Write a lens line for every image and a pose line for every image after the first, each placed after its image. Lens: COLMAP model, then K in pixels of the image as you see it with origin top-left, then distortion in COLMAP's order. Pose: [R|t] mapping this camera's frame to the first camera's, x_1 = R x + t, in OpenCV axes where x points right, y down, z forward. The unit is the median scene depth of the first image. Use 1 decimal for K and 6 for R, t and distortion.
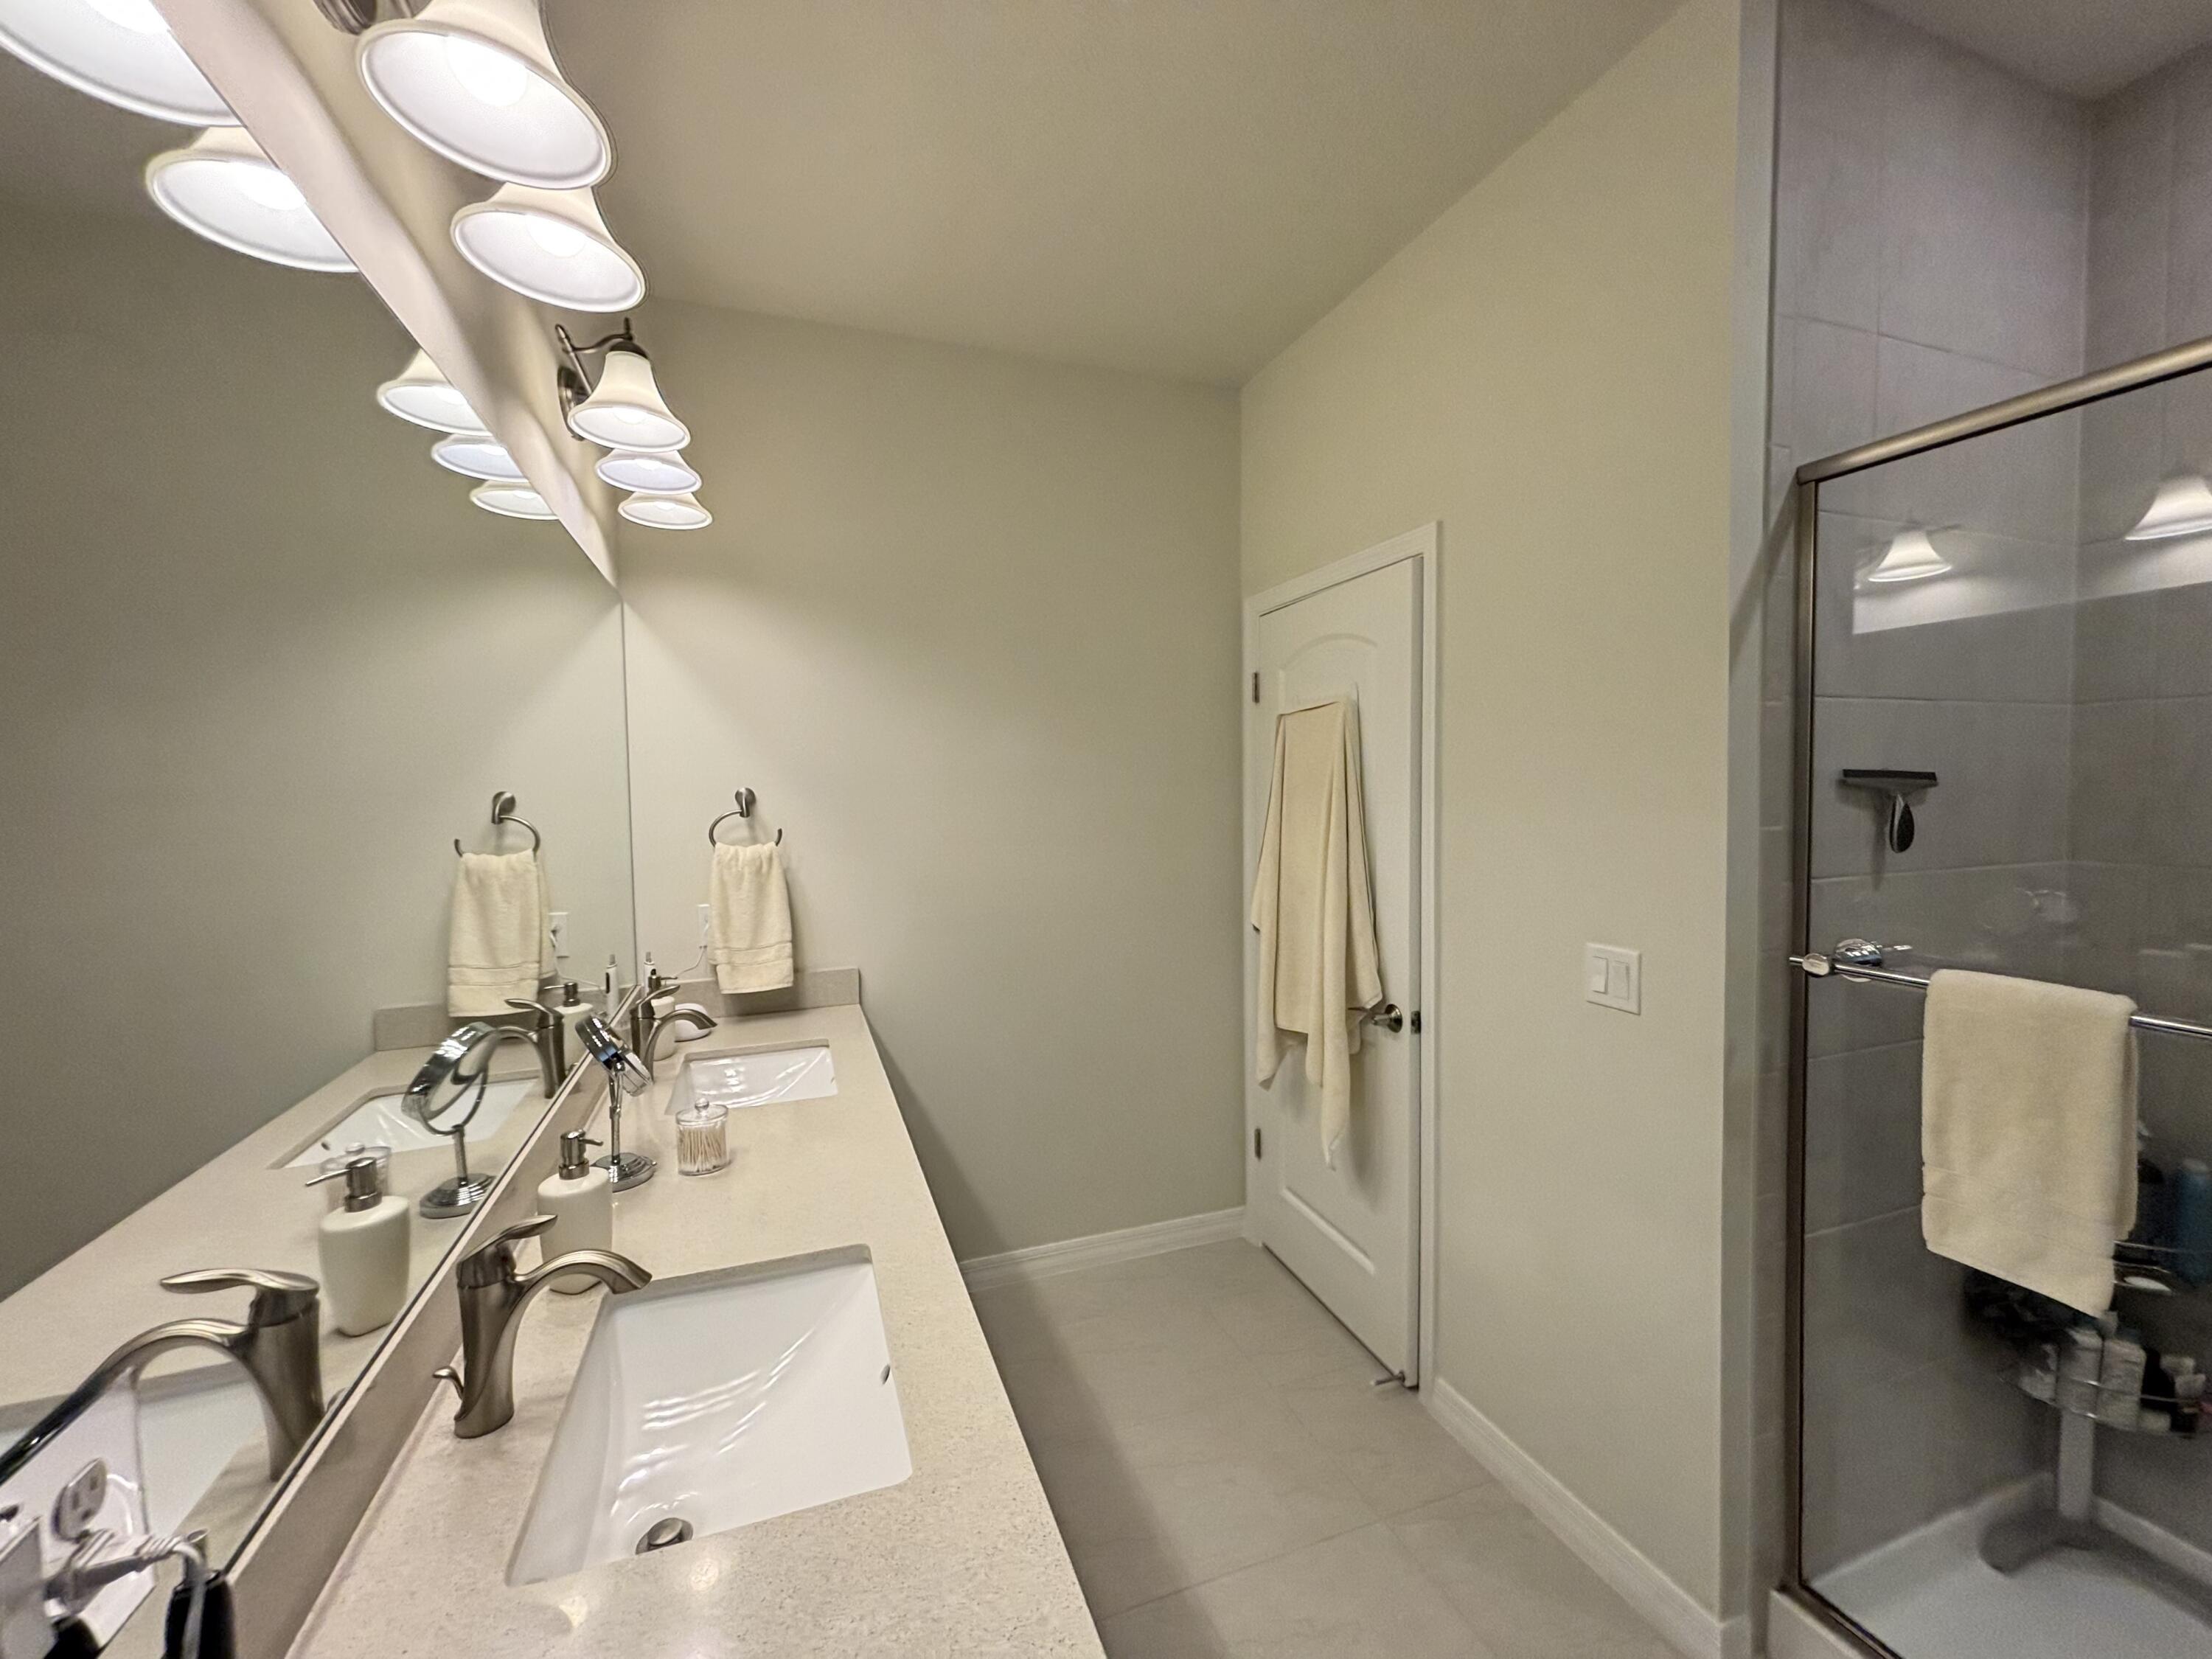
lens RADIAL K [[888.1, 0, 1112.0], [0, 888.1, 838.0], [0, 0, 1]] dist [-0.001662, -0.000981]
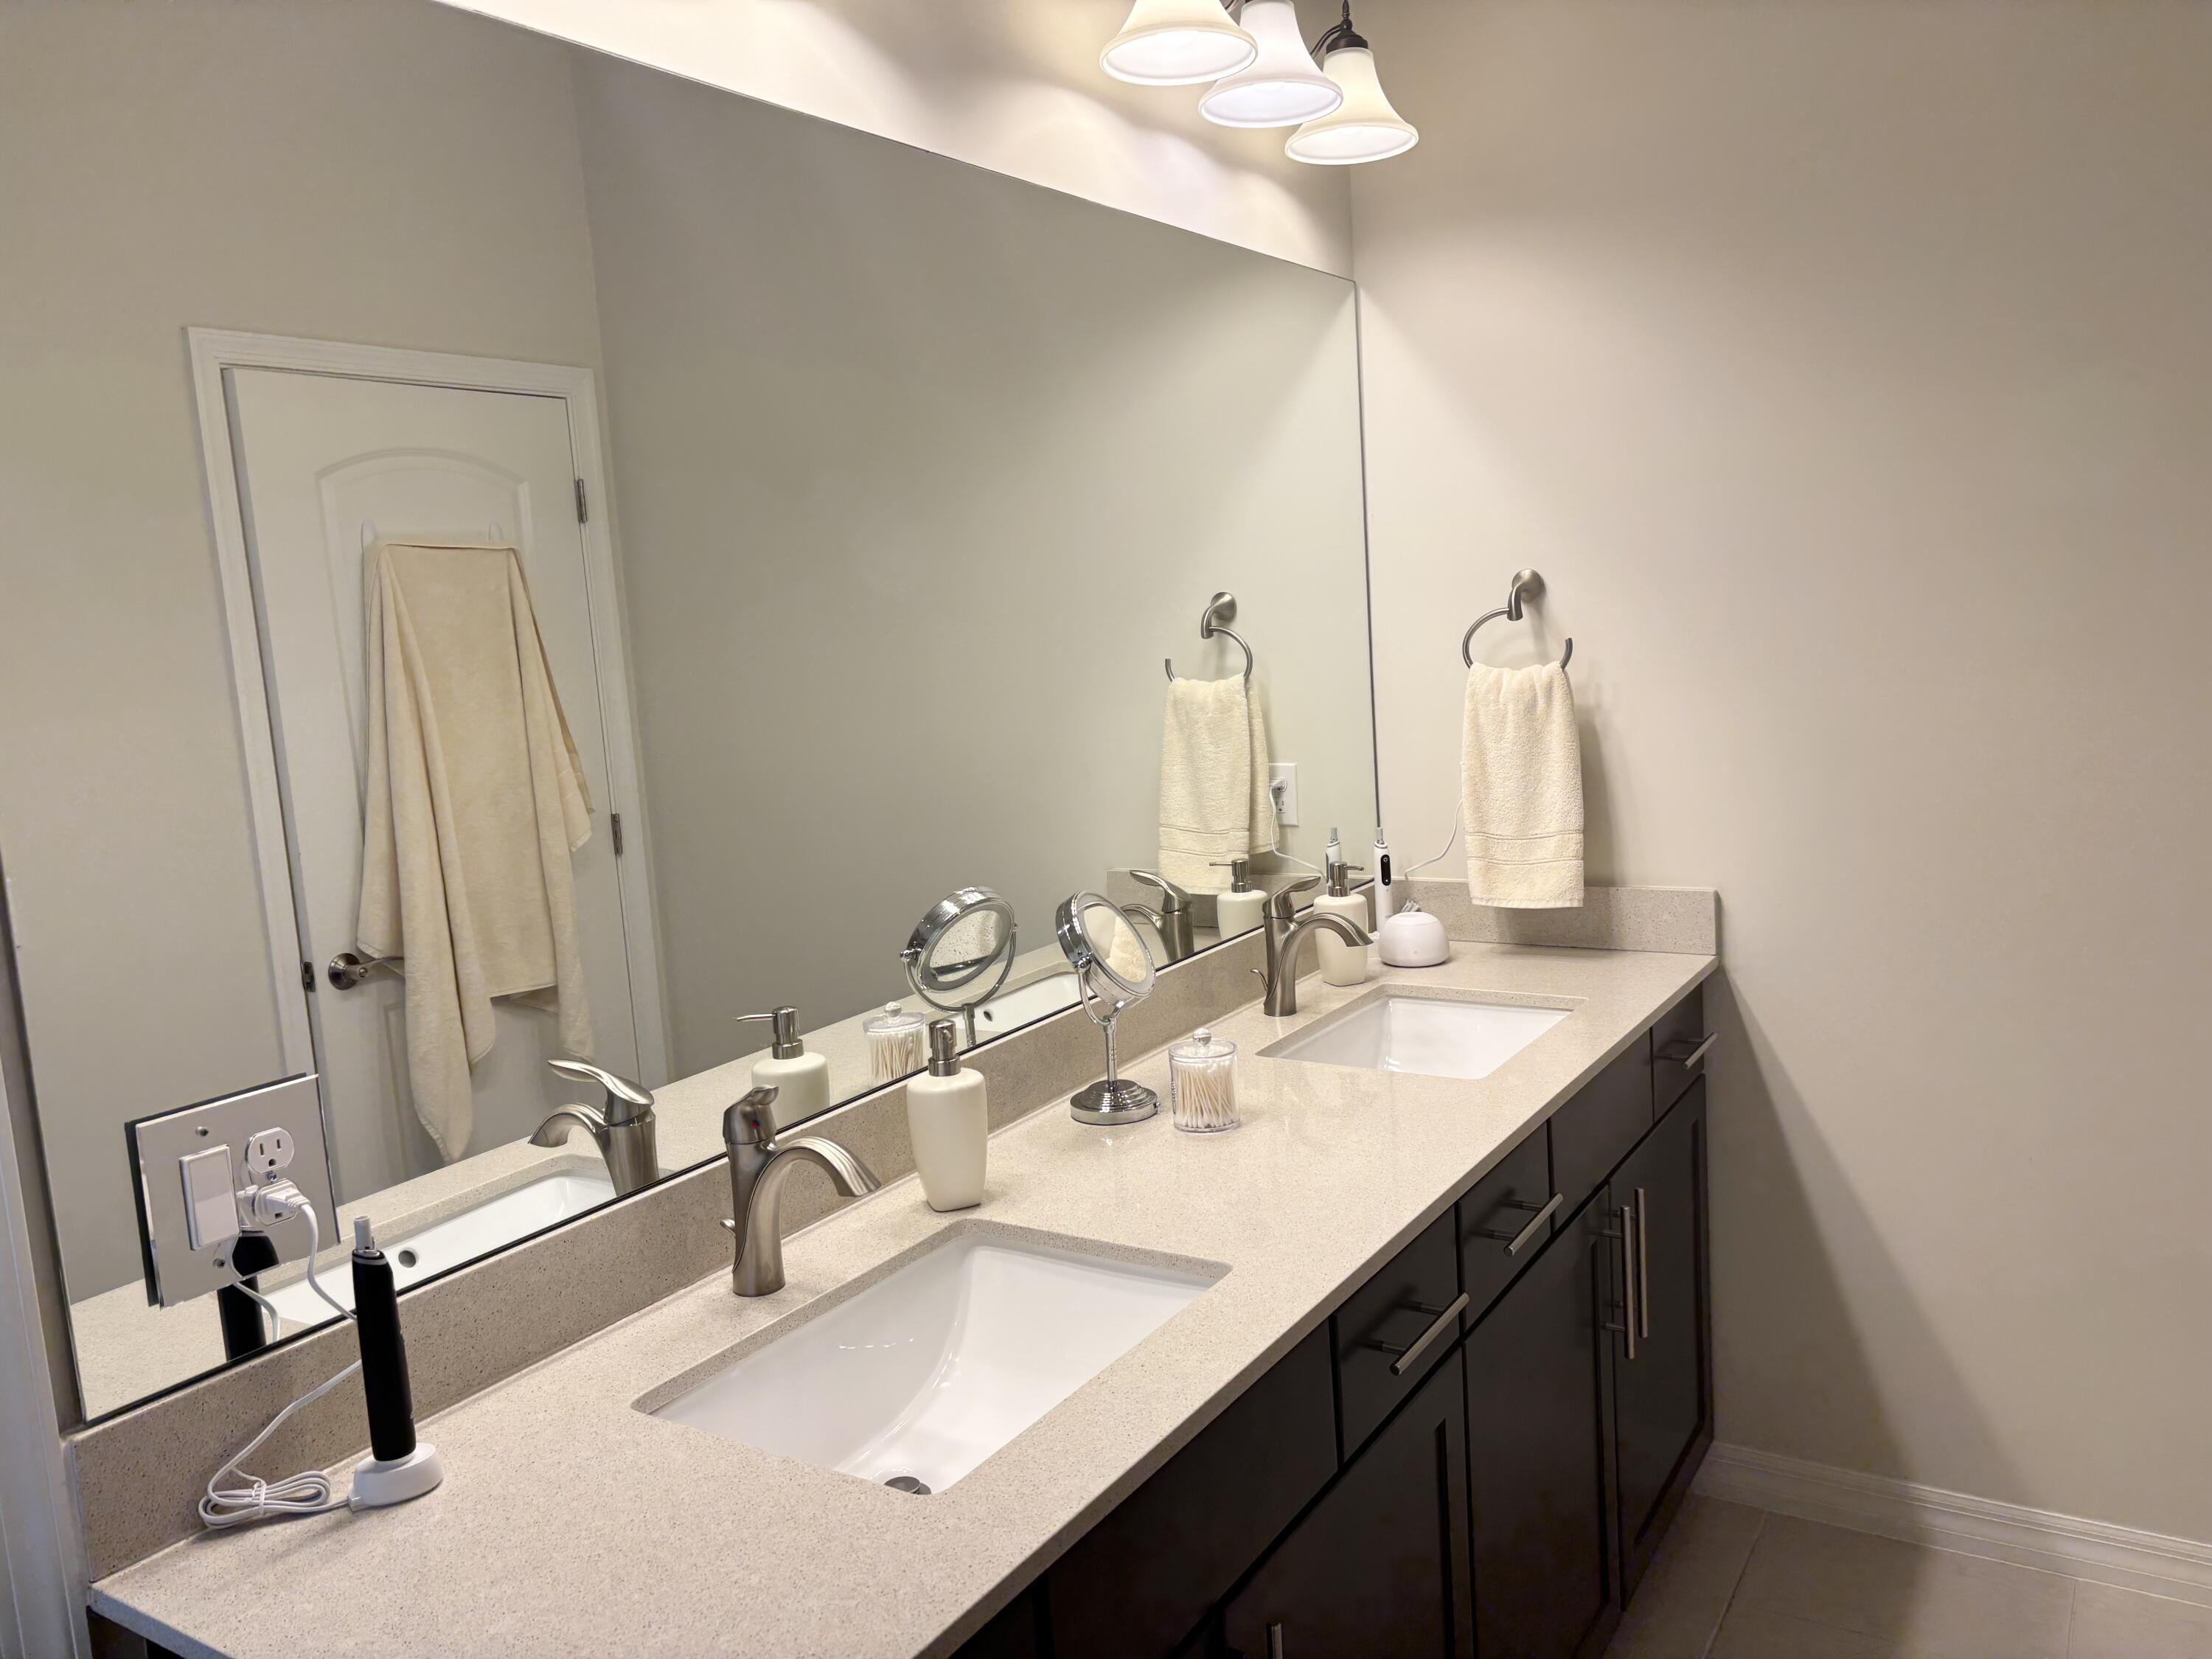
lens RADIAL K [[1658.6, 0, 1102.0], [0, 1658.6, 821.8], [0, 0, 1]] dist [0.020320, -0.035846]
pose [[0.590243, 0.077678, -0.803479, 0.366574], [0.011010, 0.994492, 0.104232, -0.008449], [0.807150, -0.070368, 0.586137, 0.111200]]
